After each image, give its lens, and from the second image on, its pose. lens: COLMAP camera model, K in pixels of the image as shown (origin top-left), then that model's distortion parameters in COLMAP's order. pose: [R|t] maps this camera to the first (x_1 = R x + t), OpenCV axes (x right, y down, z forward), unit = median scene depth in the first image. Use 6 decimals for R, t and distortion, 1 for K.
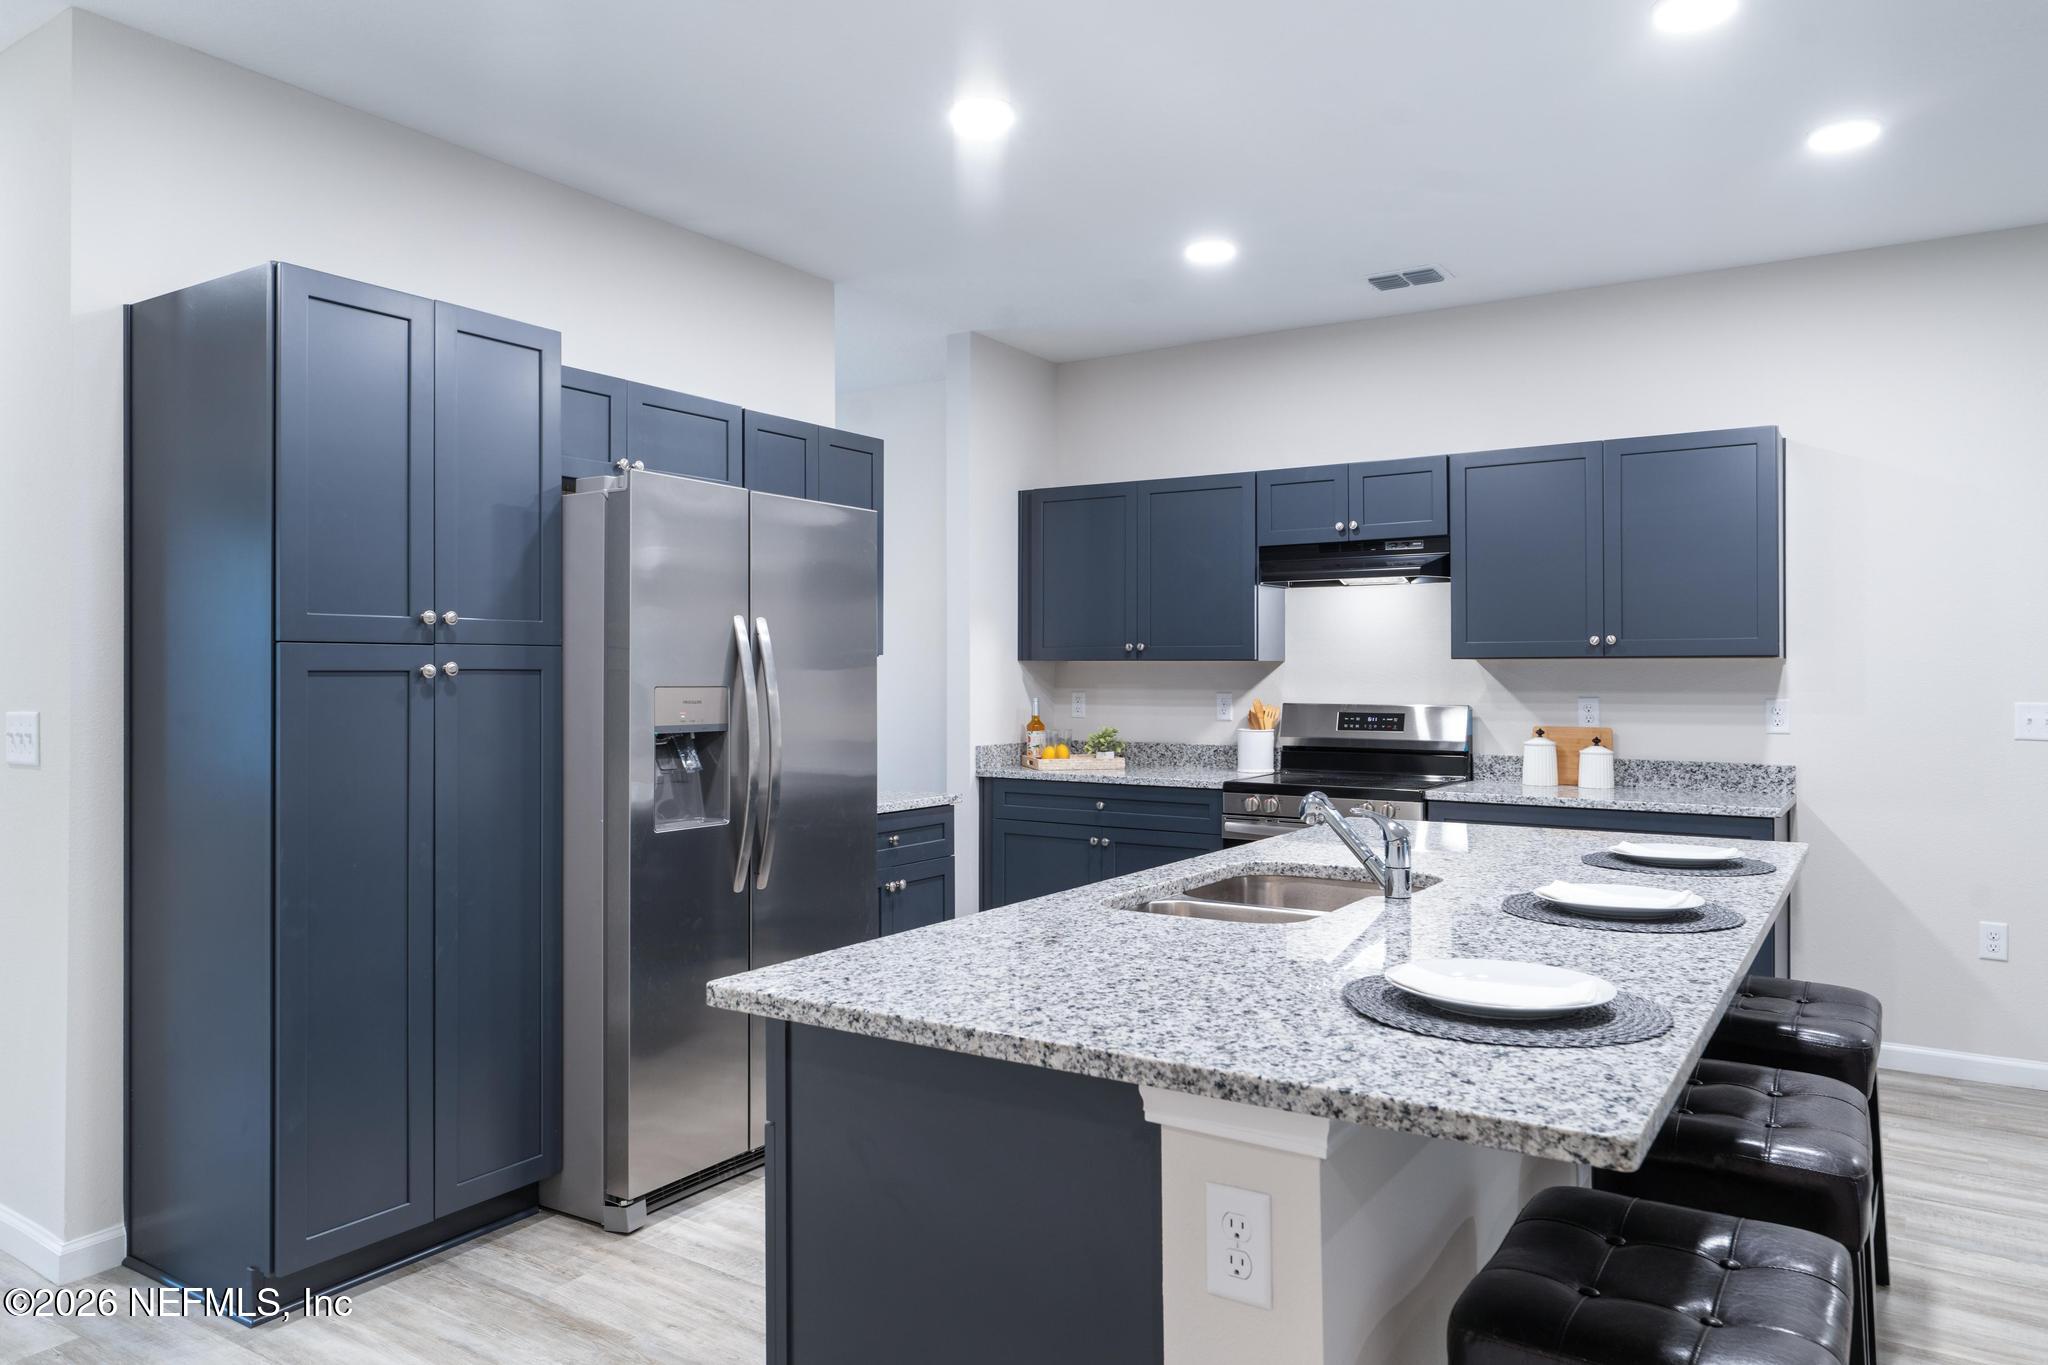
lens RADIAL K [[1361.3, 0, 1019.6], [0, 1361.3, 665.0], [0, 0, 1]] dist [-0.002429, -0.000136]
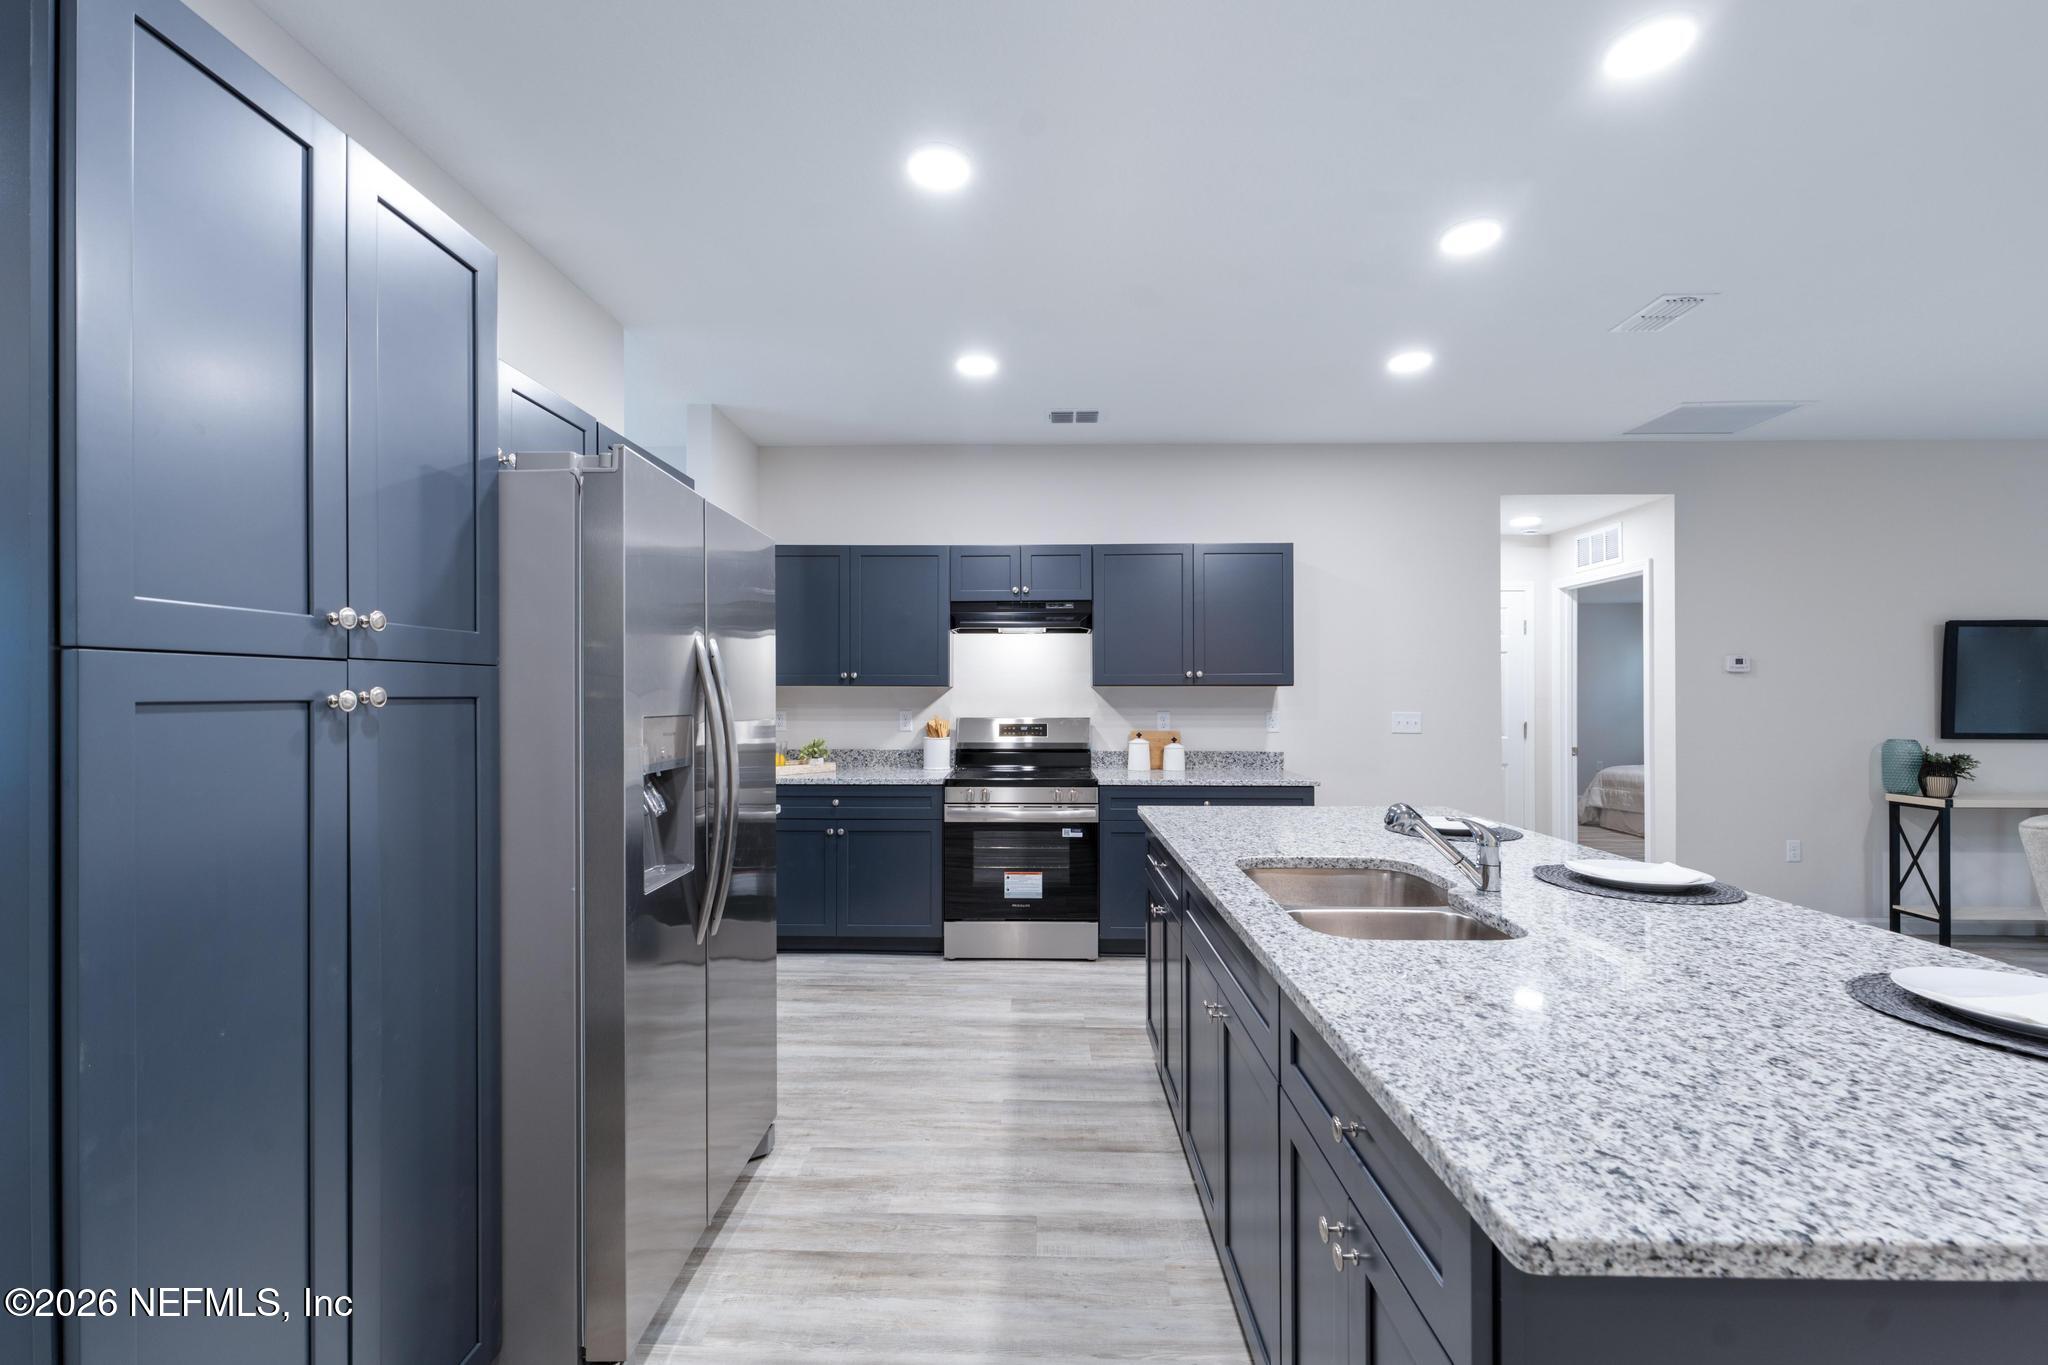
lens RADIAL K [[834.1, 0, 1019.1], [0, 834.1, 691.3], [0, 0, 1]] dist [-0.000064, -0.000015]
pose [[0.850407, 0.000780, 0.526125, -0.218058], [-0.002687, 0.999992, 0.002860, -0.001129], [-0.526119, -0.003846, 0.850402, 0.290328]]
